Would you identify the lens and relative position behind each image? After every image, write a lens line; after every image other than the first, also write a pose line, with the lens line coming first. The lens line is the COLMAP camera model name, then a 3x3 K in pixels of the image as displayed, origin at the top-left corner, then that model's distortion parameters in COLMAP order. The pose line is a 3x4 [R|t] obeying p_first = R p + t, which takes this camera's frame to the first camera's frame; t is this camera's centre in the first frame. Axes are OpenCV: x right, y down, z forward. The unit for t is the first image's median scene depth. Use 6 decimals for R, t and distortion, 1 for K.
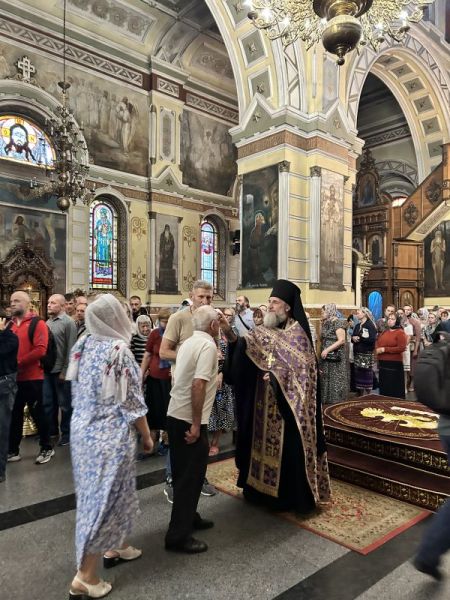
lens RADIAL K [[451.6, 0, 220.3], [0, 451.6, 297.9], [0, 0, 1]] dist [0.063305, -0.071477]
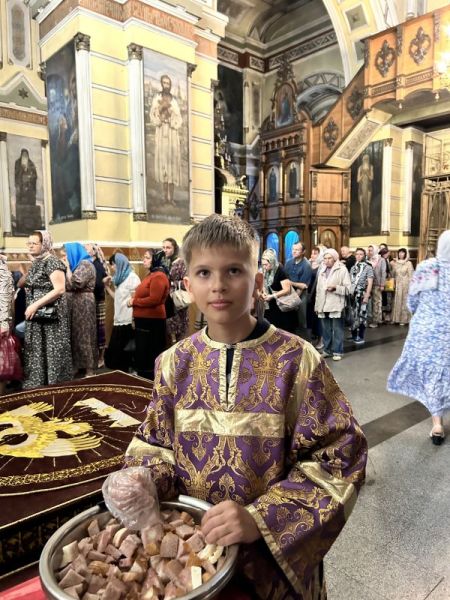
lens RADIAL K [[451.6, 0, 220.3], [0, 451.6, 297.9], [0, 0, 1]] dist [0.063305, -0.071477]
pose [[0.999855, -0.016796, 0.002917, 0.219621], [0.016387, 0.994110, 0.107134, 0.018612], [-0.004699, -0.107071, 0.994240, 0.164253]]
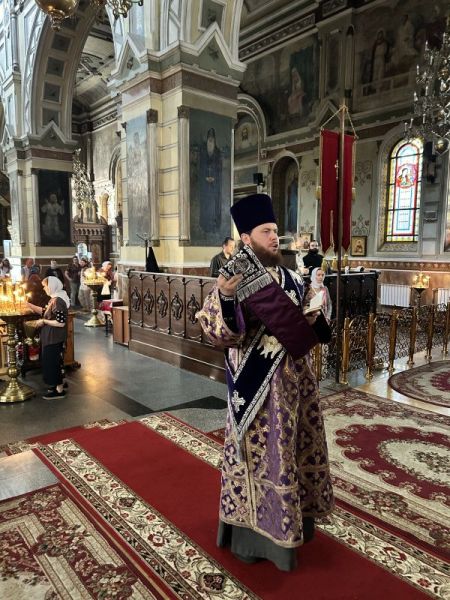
lens RADIAL K [[472.7, 0, 223.1], [0, 472.7, 300.3], [0, 0, 1]] dist [0.237767, -0.000148]
pose [[-0.050357, 0.089373, -0.994724, 0.754245], [0.017295, 0.995917, 0.088604, 0.003751], [0.998582, -0.012742, -0.051697, 0.744652]]
